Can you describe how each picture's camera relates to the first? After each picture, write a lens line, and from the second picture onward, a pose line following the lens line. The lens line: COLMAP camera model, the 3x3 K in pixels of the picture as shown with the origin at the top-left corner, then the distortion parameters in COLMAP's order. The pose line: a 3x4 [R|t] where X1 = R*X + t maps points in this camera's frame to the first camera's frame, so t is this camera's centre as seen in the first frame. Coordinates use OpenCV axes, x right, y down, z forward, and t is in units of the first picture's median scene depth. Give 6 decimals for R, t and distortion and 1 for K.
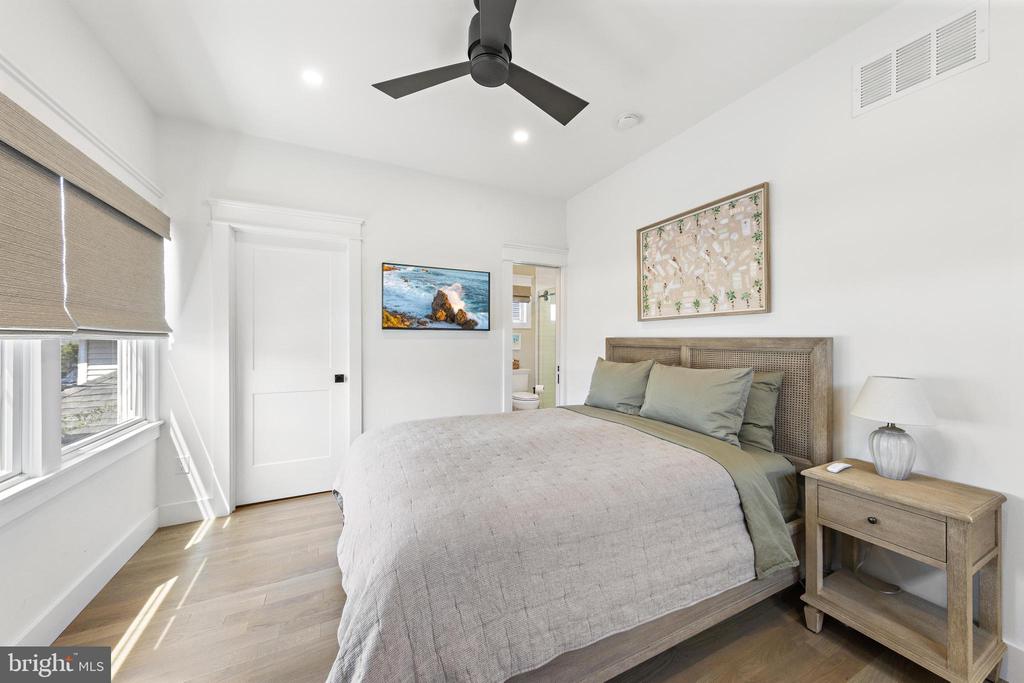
lens RADIAL K [[377.8, 0, 512.5], [0, 377.8, 338.5], [0, 0, 1]] dist [0.016701, 0.000023]
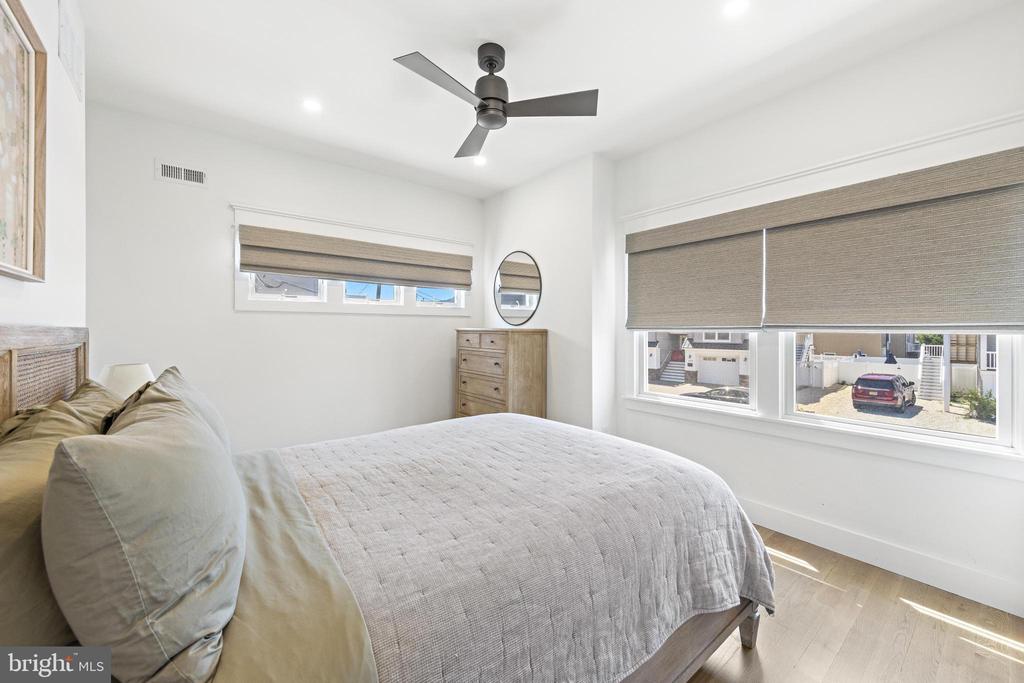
lens RADIAL K [[408.3, 0, 513.6], [0, 408.3, 331.3], [0, 0, 1]] dist [0.002003, 0.000327]
pose [[-0.978619, -0.005830, -0.205601, 0.100929], [-0.005959, 0.999982, 0.000009, 0.002105], [0.205597, 0.001234, -0.978636, 1.585111]]
